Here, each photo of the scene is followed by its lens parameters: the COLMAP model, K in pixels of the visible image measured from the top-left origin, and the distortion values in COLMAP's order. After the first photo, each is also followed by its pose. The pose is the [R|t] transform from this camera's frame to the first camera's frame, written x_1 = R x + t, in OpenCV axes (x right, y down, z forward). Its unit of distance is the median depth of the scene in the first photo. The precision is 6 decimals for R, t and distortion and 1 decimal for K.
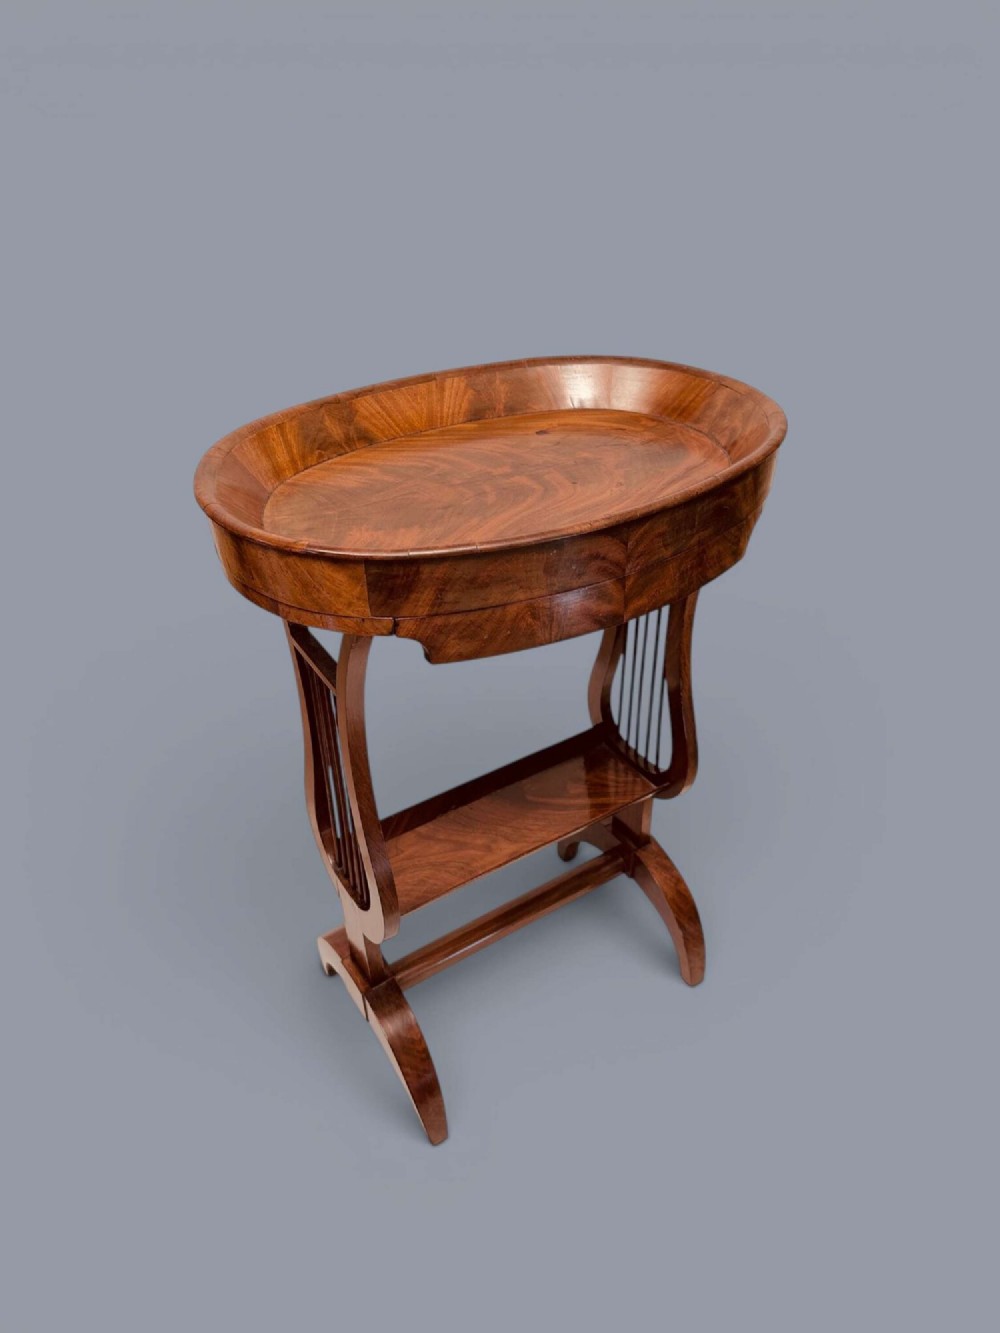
lens RADIAL K [[953.0, 0, 499.5], [0, 953.0, 669.8], [0, 0, 1]] dist [0.183622, -0.463445]
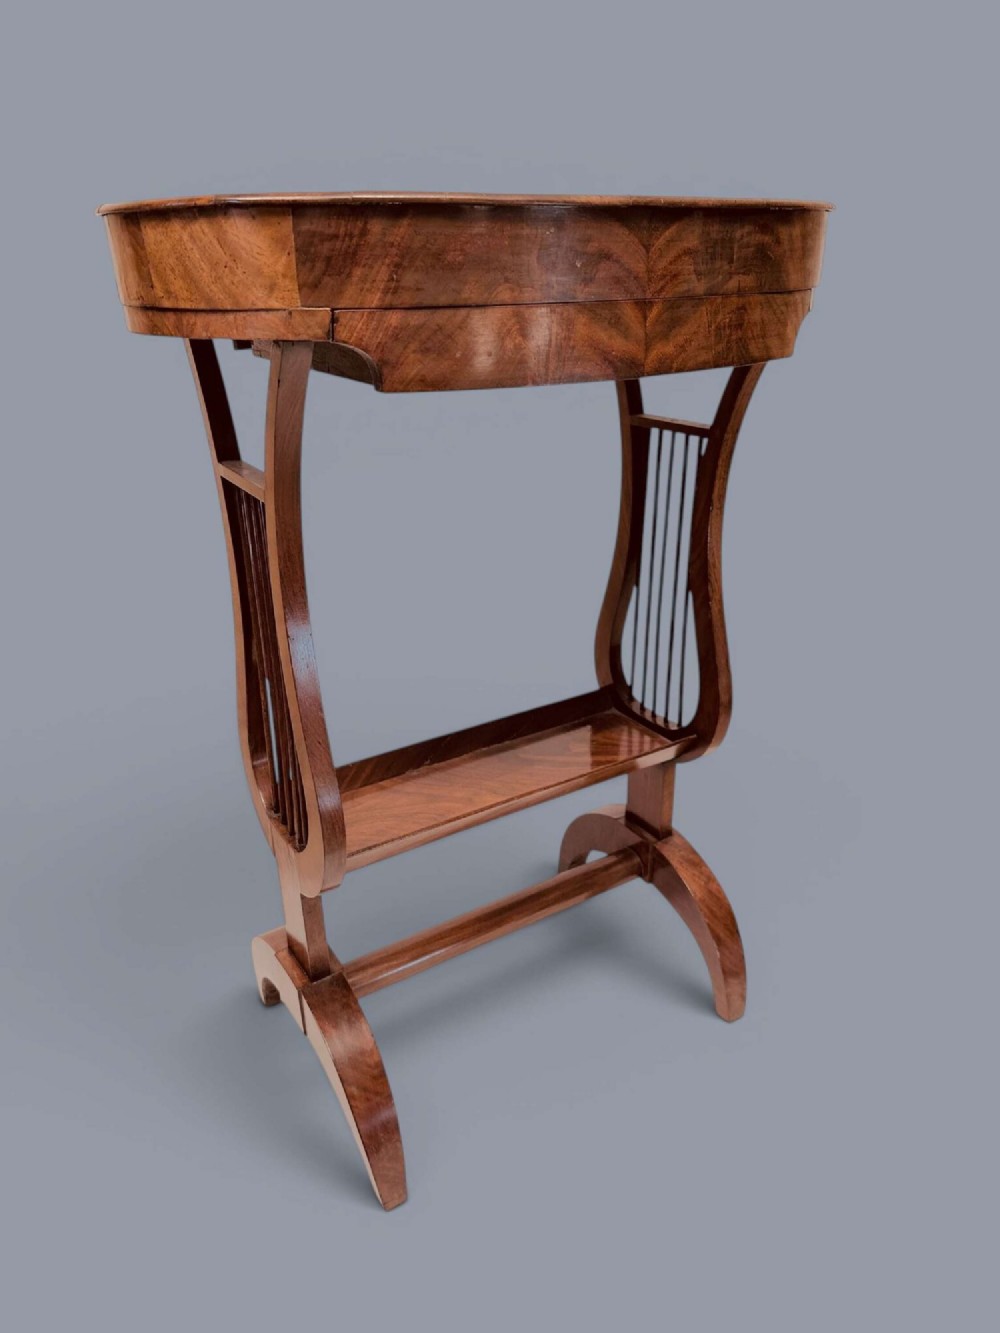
lens RADIAL K [[953.0, 0, 499.5], [0, 953.0, 669.8], [0, 0, 1]] dist [0.183622, -0.463445]
pose [[0.999930, 0.011157, -0.003978, 0.017823], [-0.011707, 0.981978, -0.188632, 0.267235], [0.001801, 0.188665, 0.982040, 0.243834]]
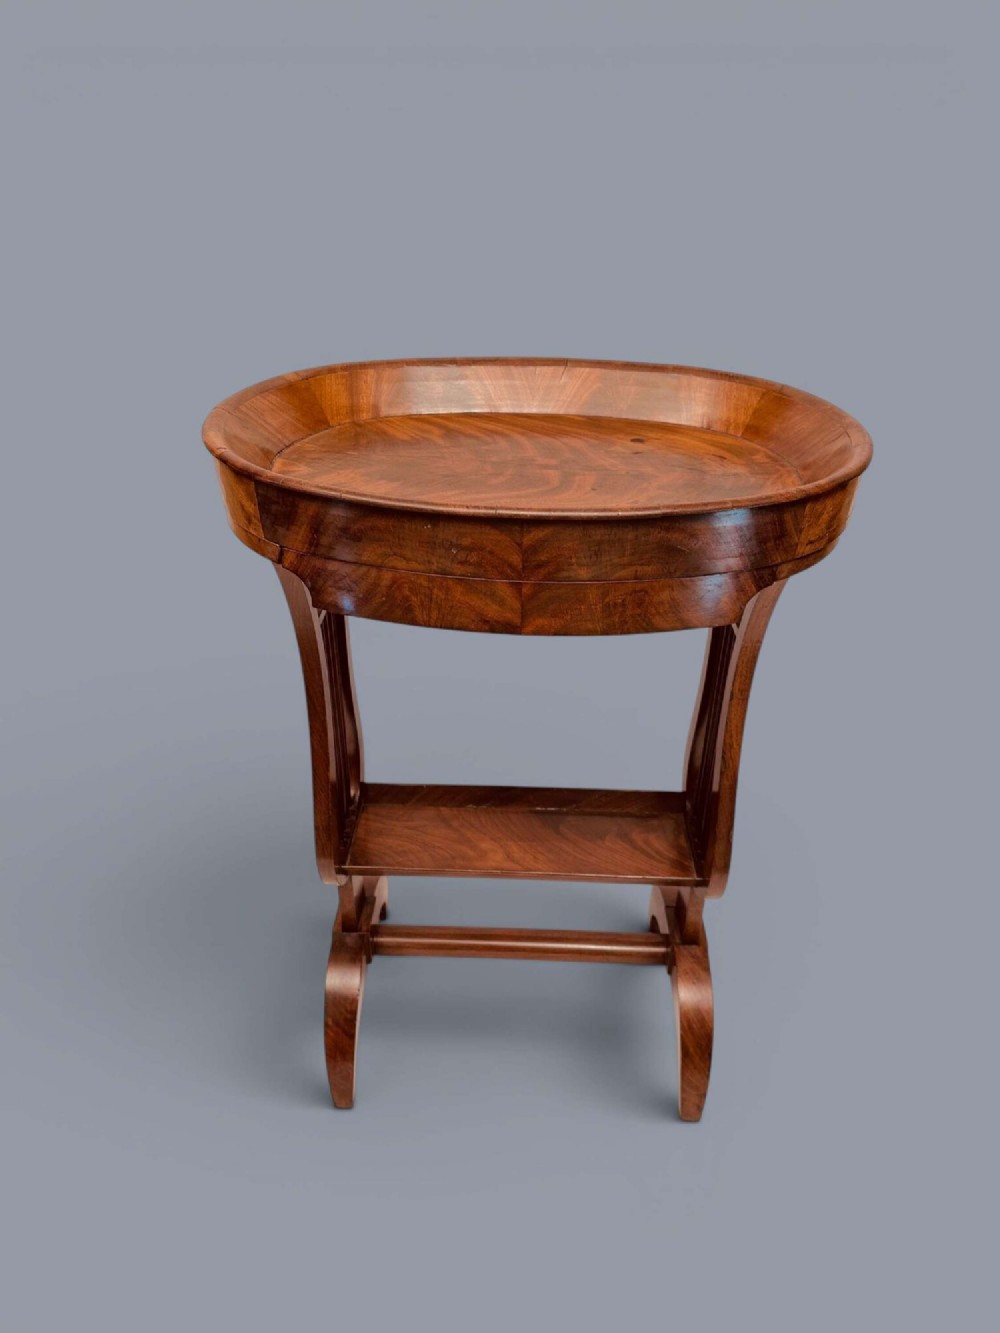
lens RADIAL K [[954.3, 0, 495.2], [0, 954.3, 669.6], [0, 0, 1]] dist [0.133135, -0.213998]
pose [[0.822134, 0.330085, -0.463831, 0.444180], [-0.344549, 0.937087, 0.056169, -0.050617], [0.453190, 0.113634, 0.884141, 0.165781]]
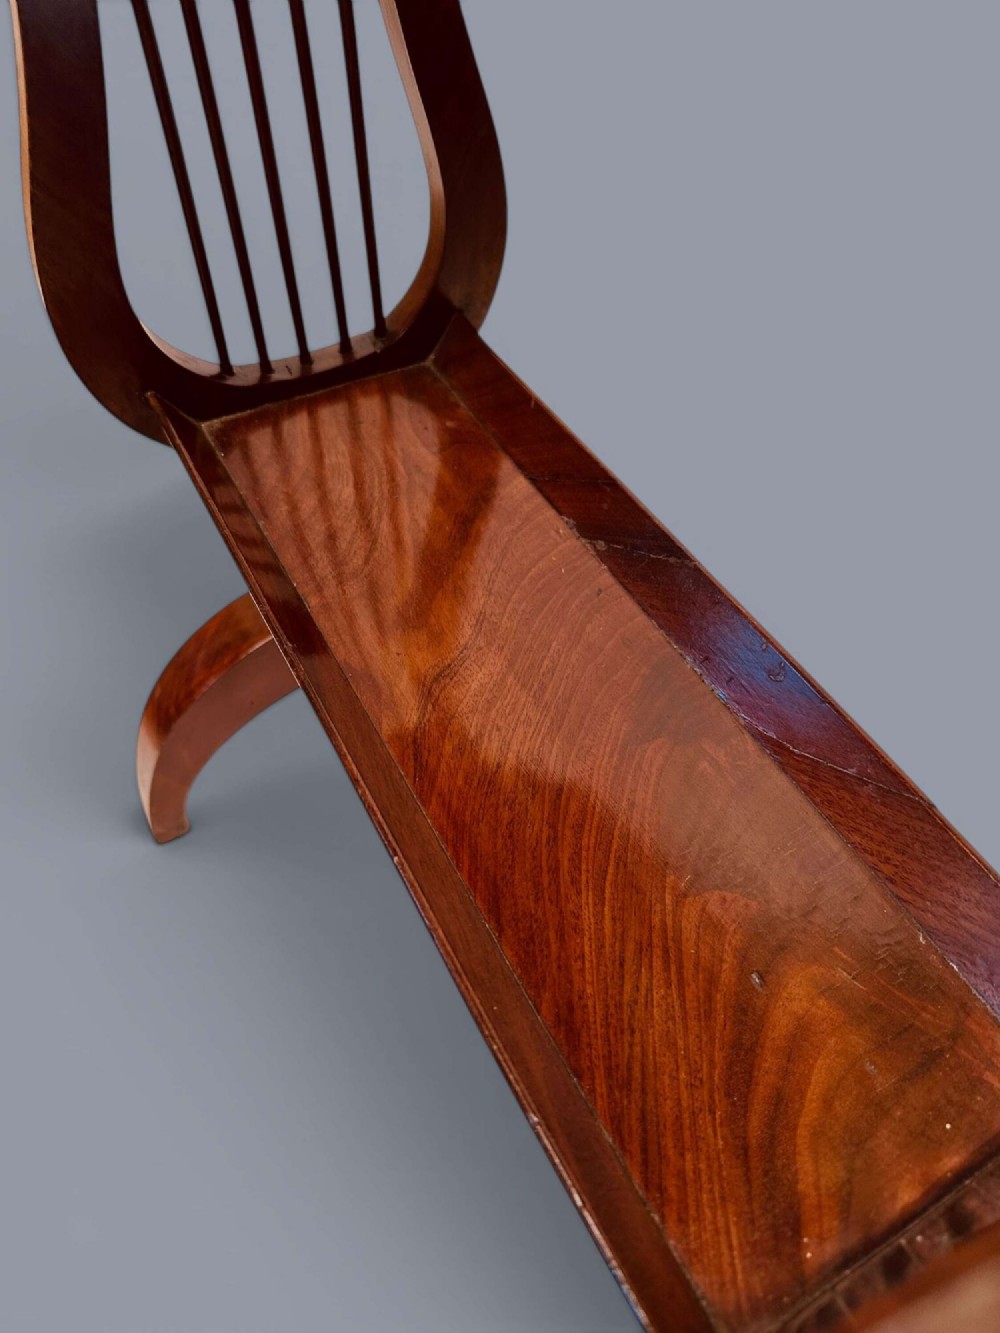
lens RADIAL K [[953.0, 0, 499.5], [0, 953.0, 669.8], [0, 0, 1]] dist [0.183622, -0.463445]
pose [[-0.067121, 0.783066, -0.618306, 0.223365], [-0.567668, 0.479655, 0.669092, -0.036878], [0.820517, 0.395903, 0.412326, 1.053223]]
